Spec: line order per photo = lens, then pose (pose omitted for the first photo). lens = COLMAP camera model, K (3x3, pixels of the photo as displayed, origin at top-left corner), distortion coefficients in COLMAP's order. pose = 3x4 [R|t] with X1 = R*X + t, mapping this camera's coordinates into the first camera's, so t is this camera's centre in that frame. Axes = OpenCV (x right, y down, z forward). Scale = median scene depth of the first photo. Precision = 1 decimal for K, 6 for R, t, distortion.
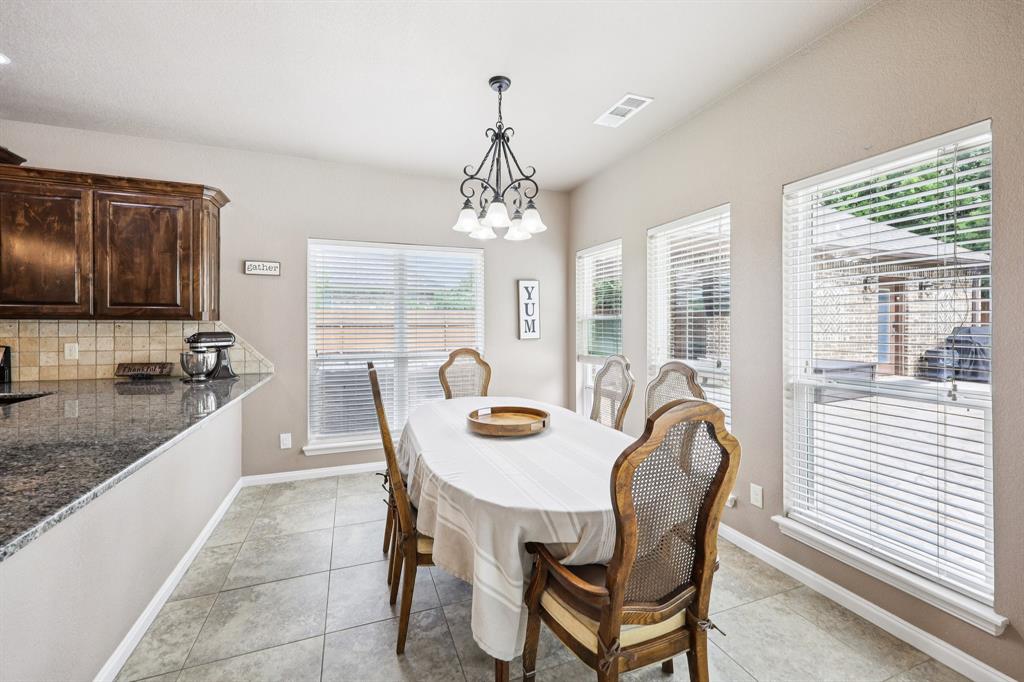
lens RADIAL K [[421.1, 0, 511.6], [0, 421.1, 323.4], [0, 0, 1]] dist [0.000761, 0.000183]
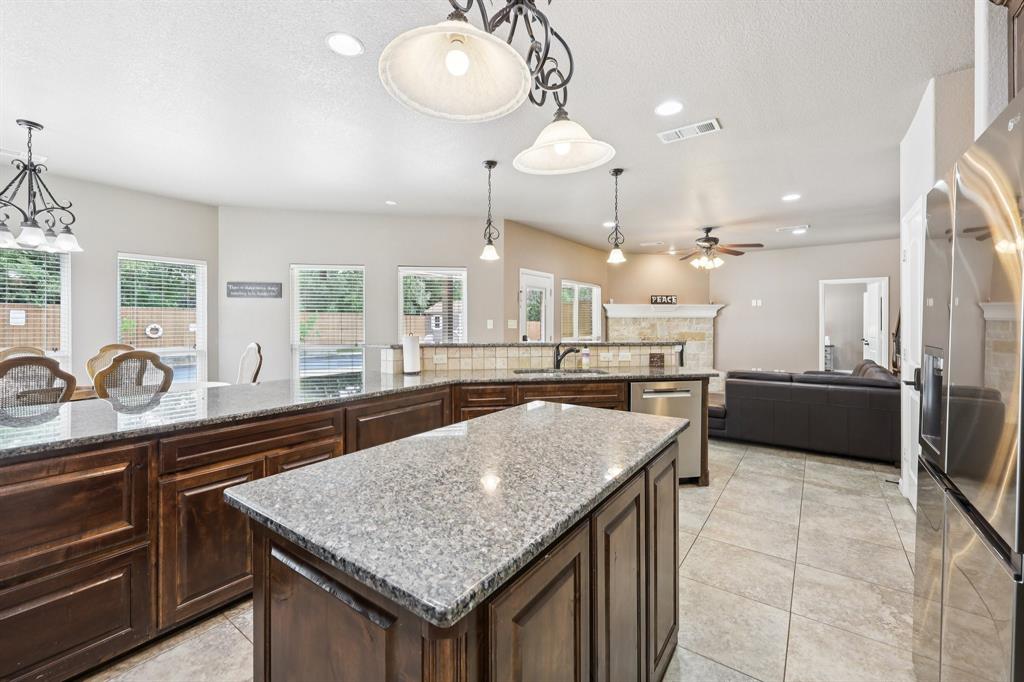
lens RADIAL K [[421.1, 0, 515.1], [0, 421.1, 331.7], [0, 0, 1]] dist [0.000761, 0.000183]
pose [[-0.545964, -0.013619, 0.837698, -1.512486], [-0.000461, 0.999873, 0.015955, 0.005256], [-0.837808, 0.008325, -0.545901, 0.413210]]
